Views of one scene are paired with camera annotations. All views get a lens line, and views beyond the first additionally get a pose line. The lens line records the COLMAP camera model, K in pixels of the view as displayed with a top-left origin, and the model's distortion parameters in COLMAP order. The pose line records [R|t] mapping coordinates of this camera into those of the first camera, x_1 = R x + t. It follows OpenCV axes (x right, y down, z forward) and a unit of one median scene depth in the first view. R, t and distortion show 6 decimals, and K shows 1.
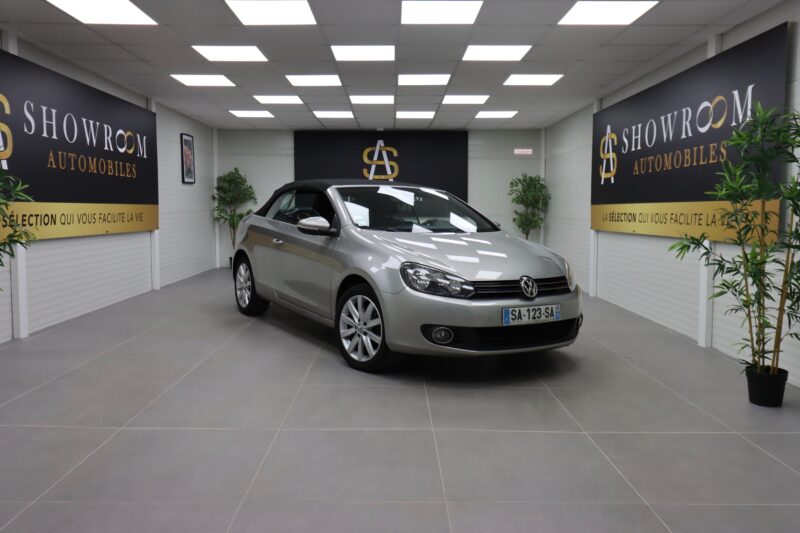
lens RADIAL K [[604.4, 0, 395.0], [0, 604.4, 255.6], [0, 0, 1]] dist [0.005290, 0.004686]
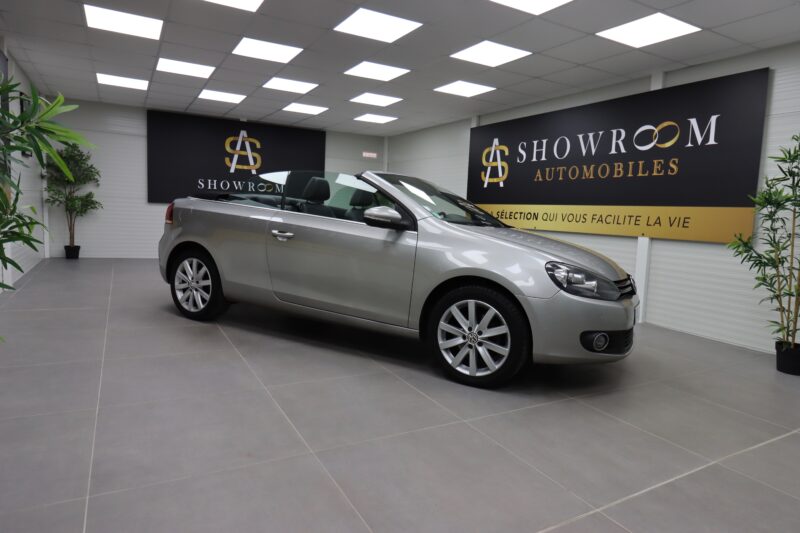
lens RADIAL K [[470.4, 0, 390.0], [0, 470.4, 255.9], [0, 0, 1]] dist [0.001668, -0.005531]
pose [[0.878854, -0.010184, 0.476983, -0.298255], [-0.005388, 0.999497, 0.031267, -0.010793], [-0.477061, -0.030049, 0.878356, 0.290561]]
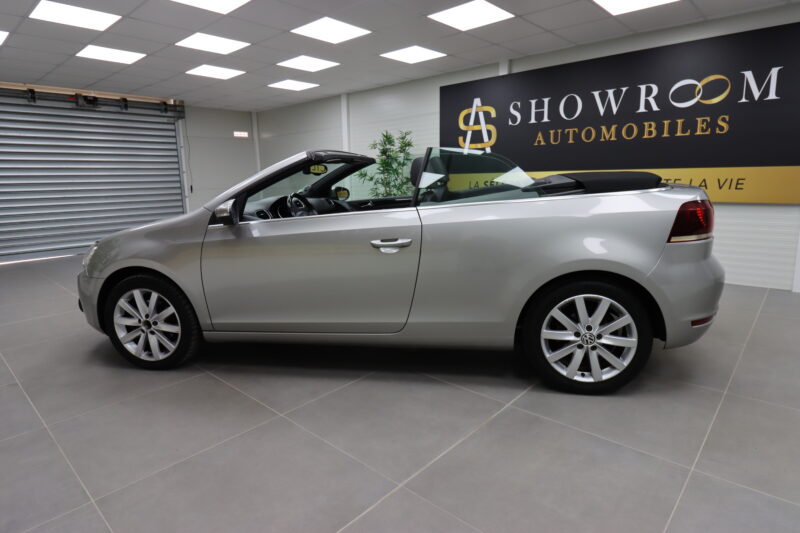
lens RADIAL K [[443.5, 0, 390.3], [0, 443.5, 257.4], [0, 0, 1]] dist [0.002283, -0.010853]
pose [[0.696058, -0.148690, 0.702420, -0.369778], [0.077429, 0.988161, 0.132448, -0.056310], [-0.713798, -0.037804, 0.699331, 0.585867]]
